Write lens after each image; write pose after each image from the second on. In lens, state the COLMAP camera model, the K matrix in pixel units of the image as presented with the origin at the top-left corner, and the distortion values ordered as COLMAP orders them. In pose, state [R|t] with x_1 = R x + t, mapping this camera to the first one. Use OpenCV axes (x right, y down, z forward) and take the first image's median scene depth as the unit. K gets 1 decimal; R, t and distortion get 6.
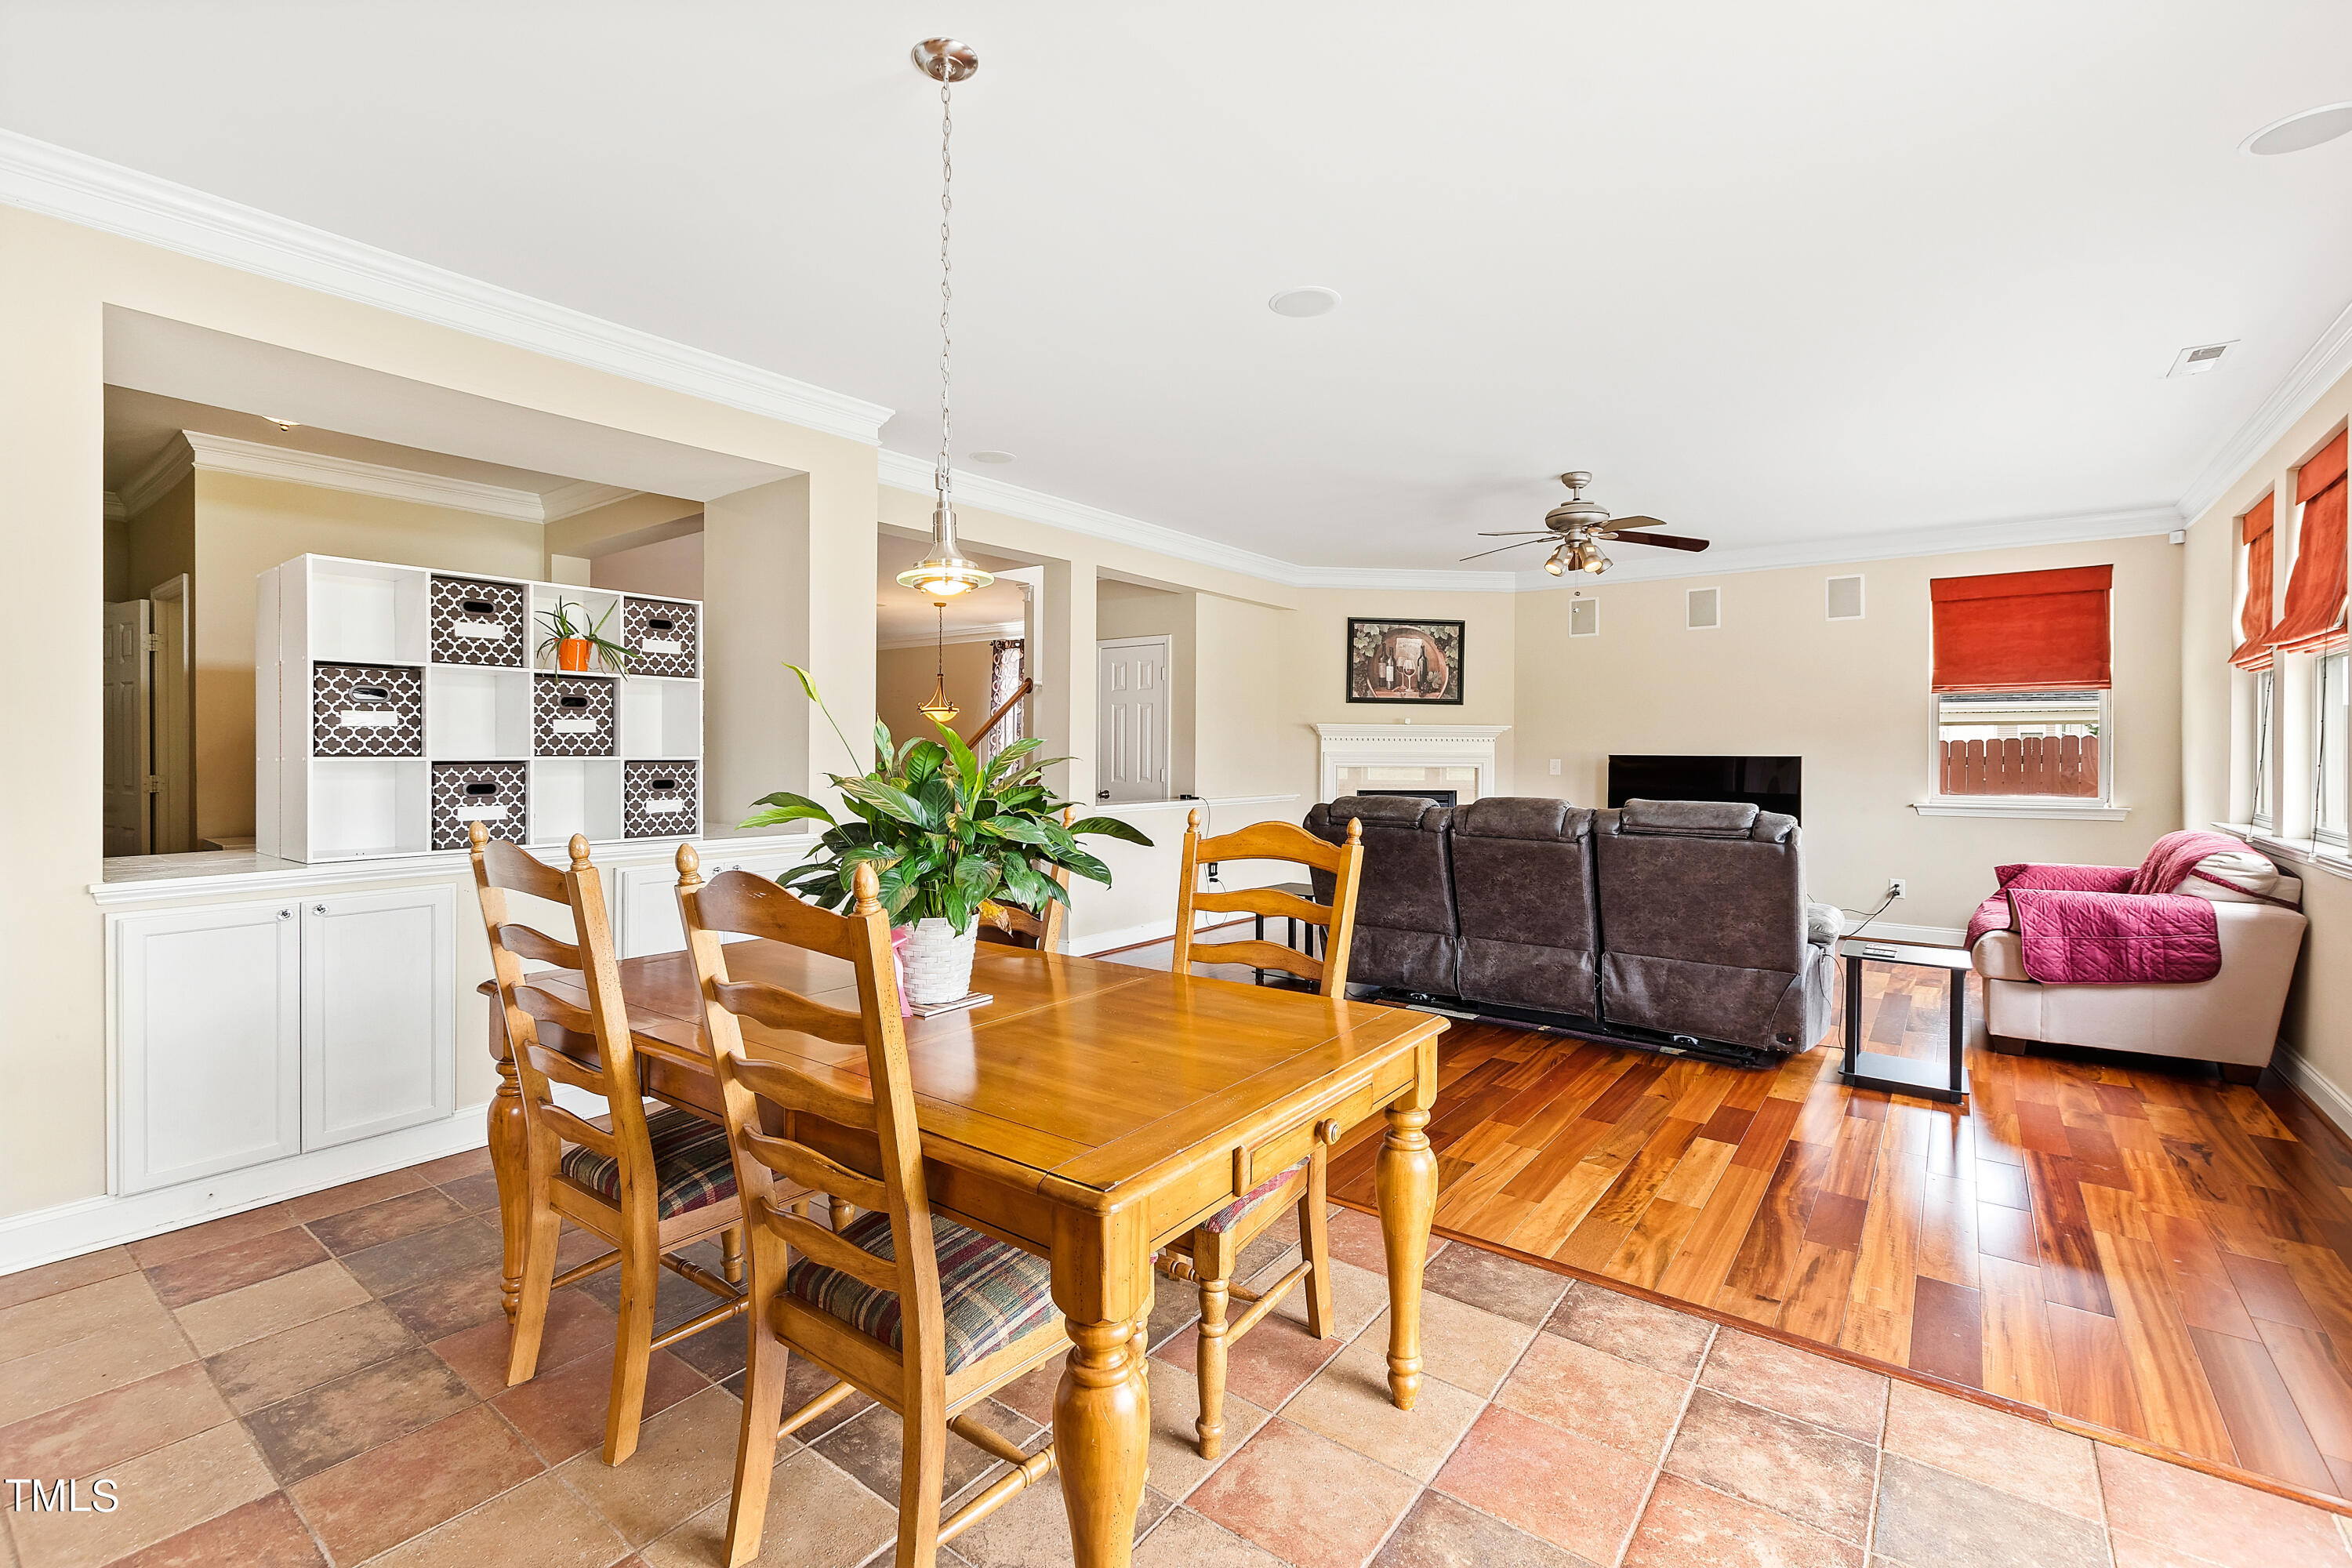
lens RADIAL K [[1040.5, 0, 1160.2], [0, 1040.5, 750.5], [0, 0, 1]] dist [0.003502, -0.003897]
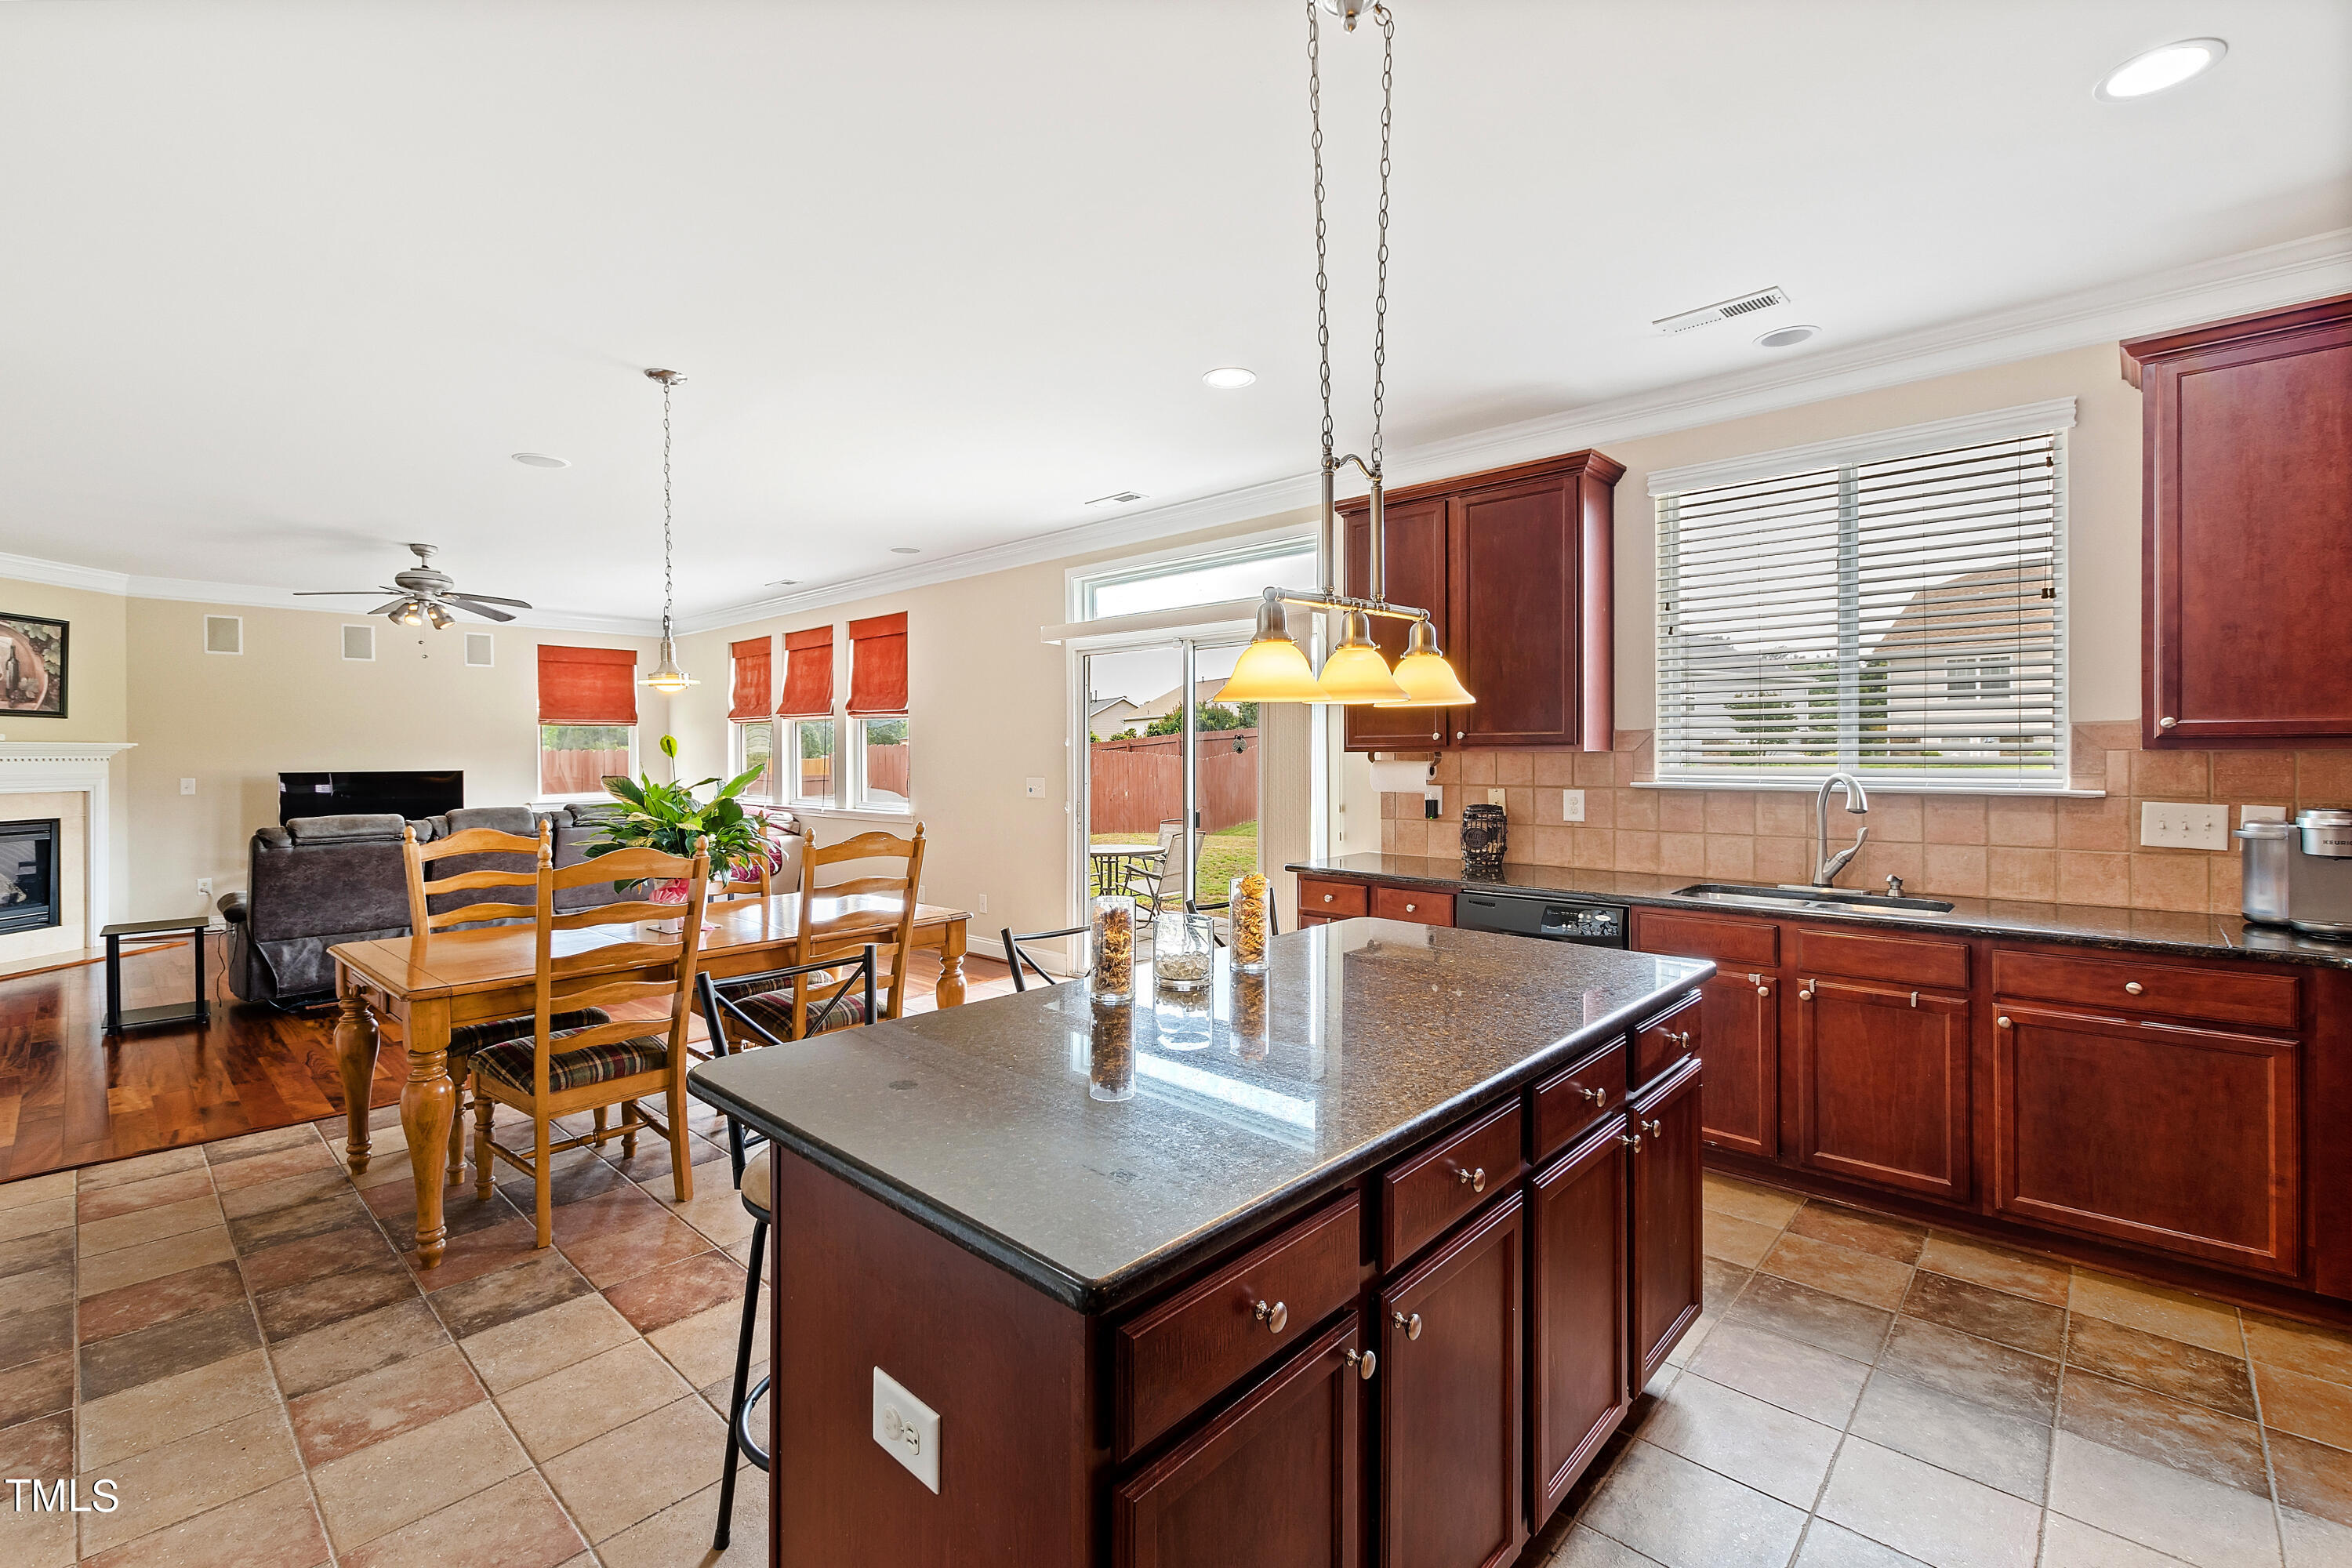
lens RADIAL K [[1040.5, 0, 1135.6], [0, 1040.5, 744.3], [0, 0, 1]] dist [0.003502, -0.003897]
pose [[0.124912, 0.002986, 0.992163, -0.588597], [0.005777, 0.999976, -0.003737, -0.017631], [-0.992151, 0.006199, 0.124892, 0.010016]]
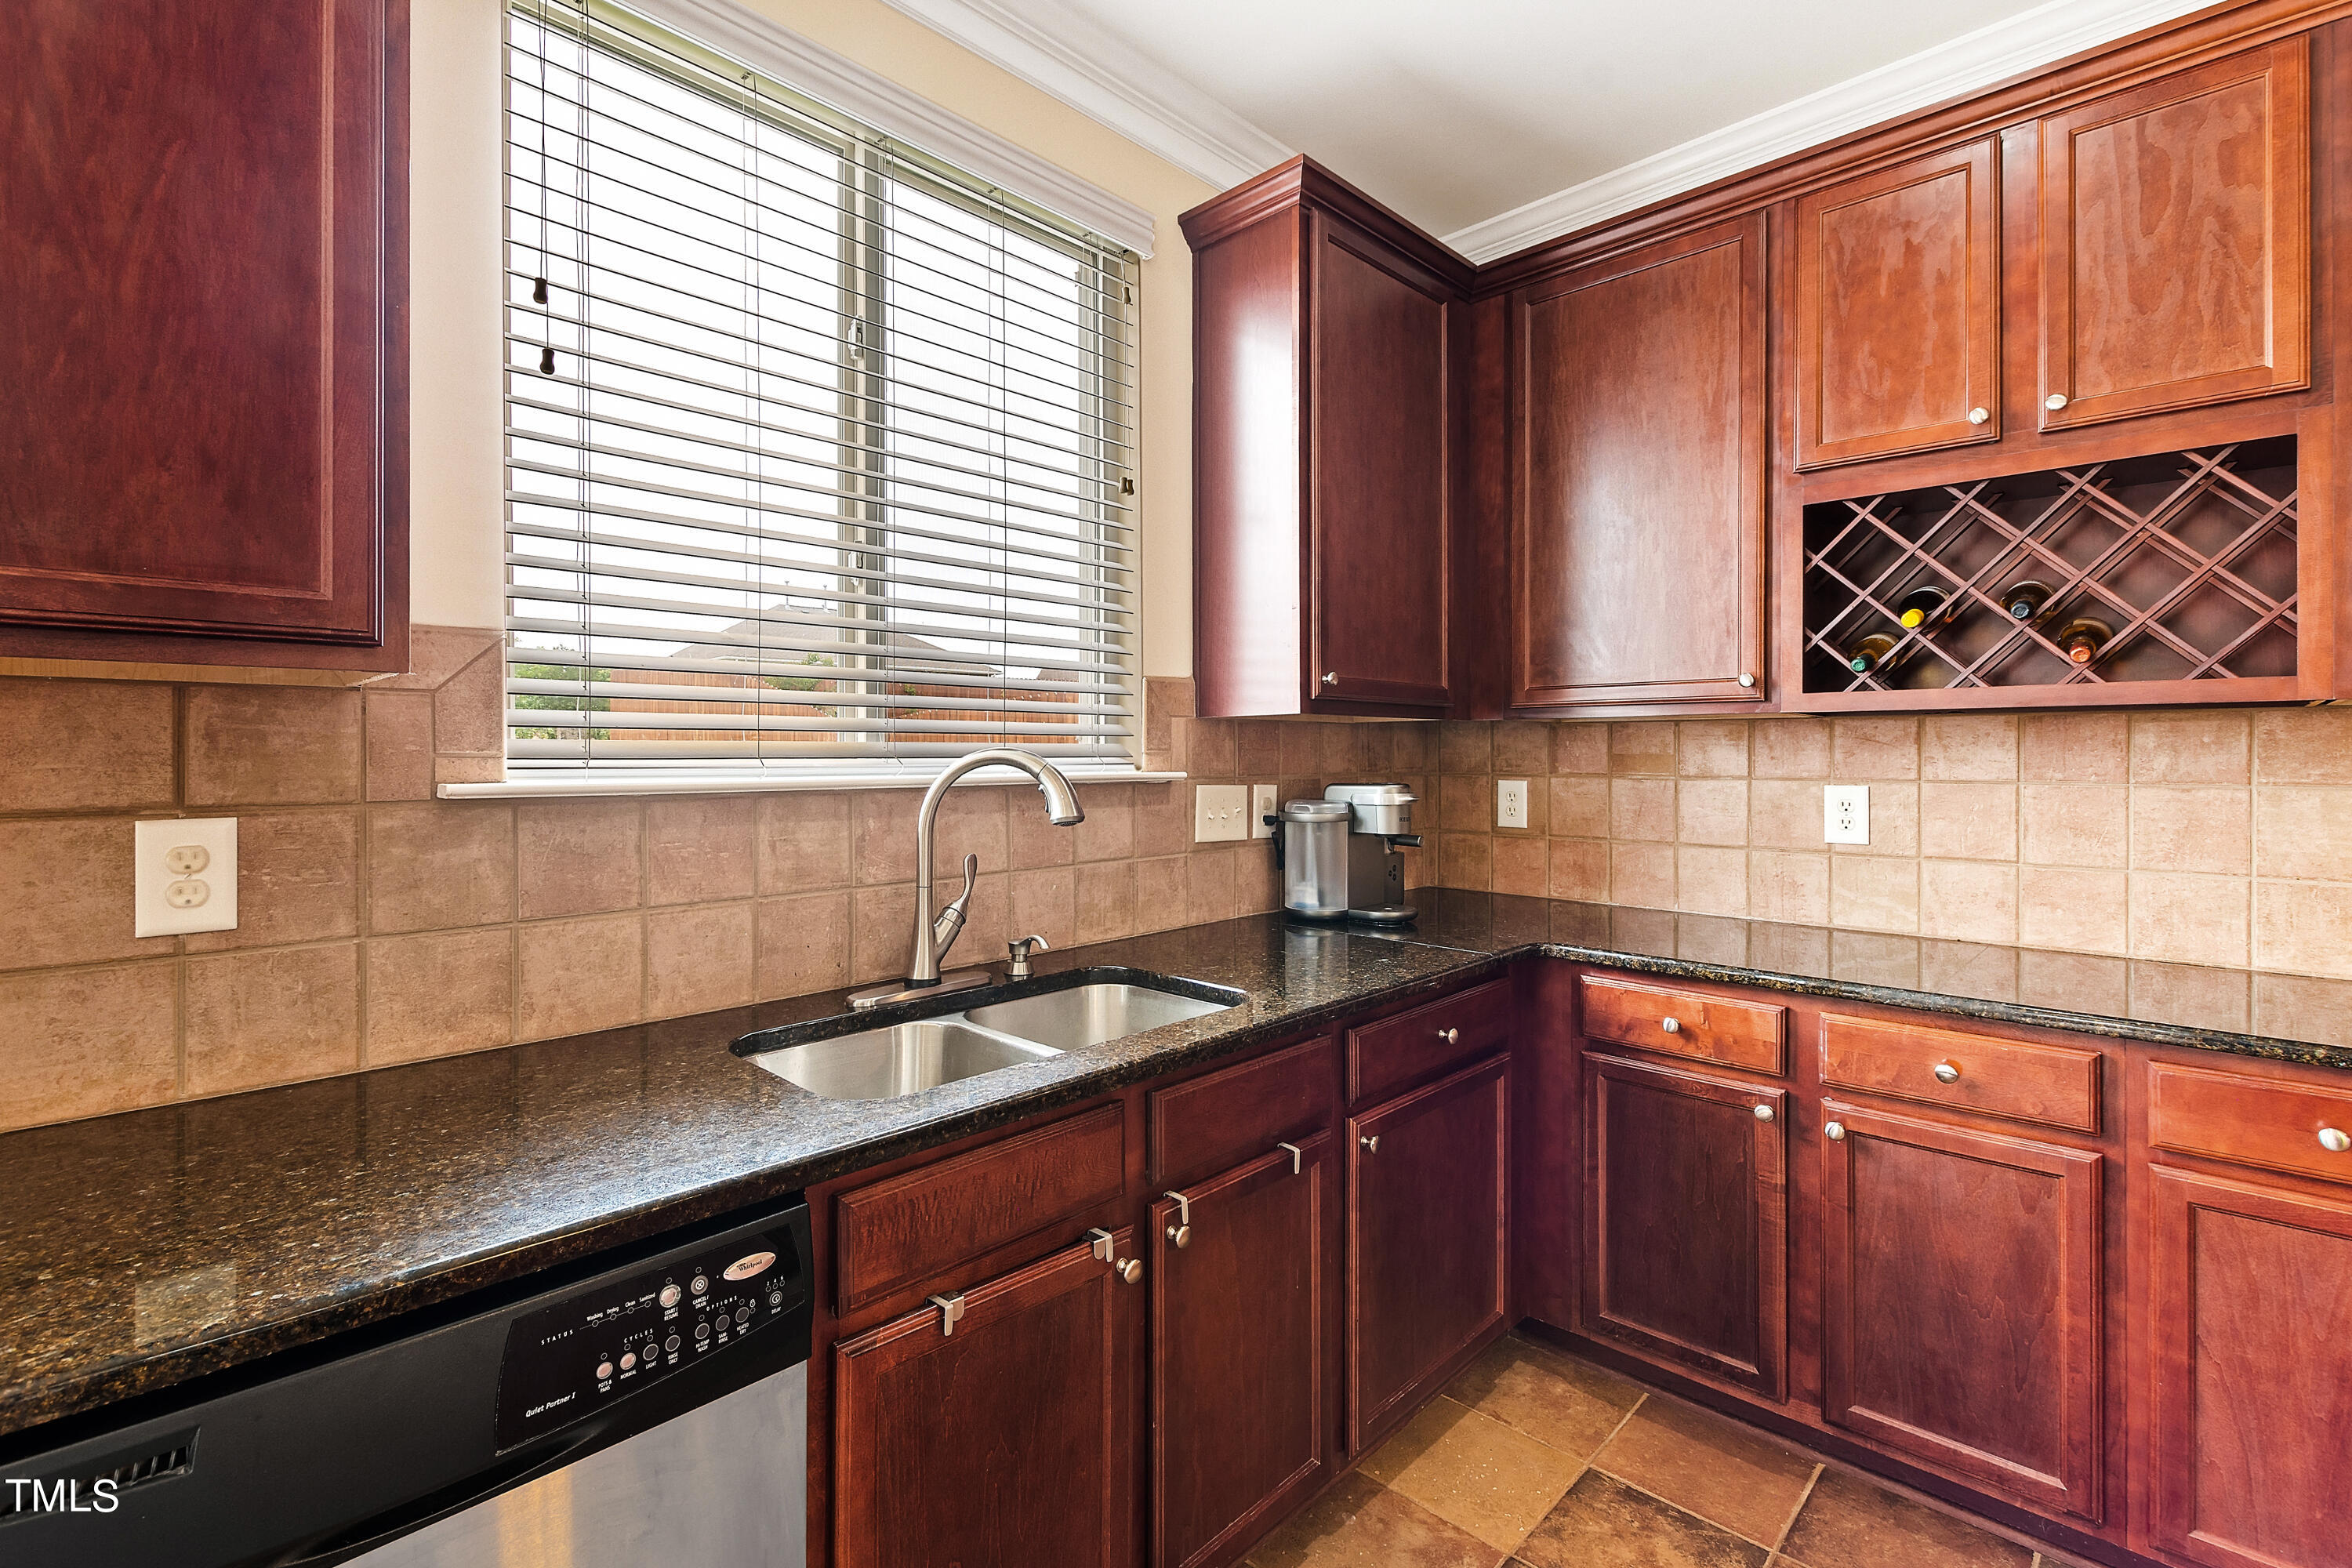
lens RADIAL K [[1040.5, 0, 1175.5], [0, 1040.5, 754.6], [0, 0, 1]] dist [0.003502, -0.003897]
pose [[-0.992558, -0.003148, 0.121733, -0.127857], [-0.002956, 0.999994, 0.001758, -0.002810], [-0.121738, 0.001385, -0.992561, -0.021498]]
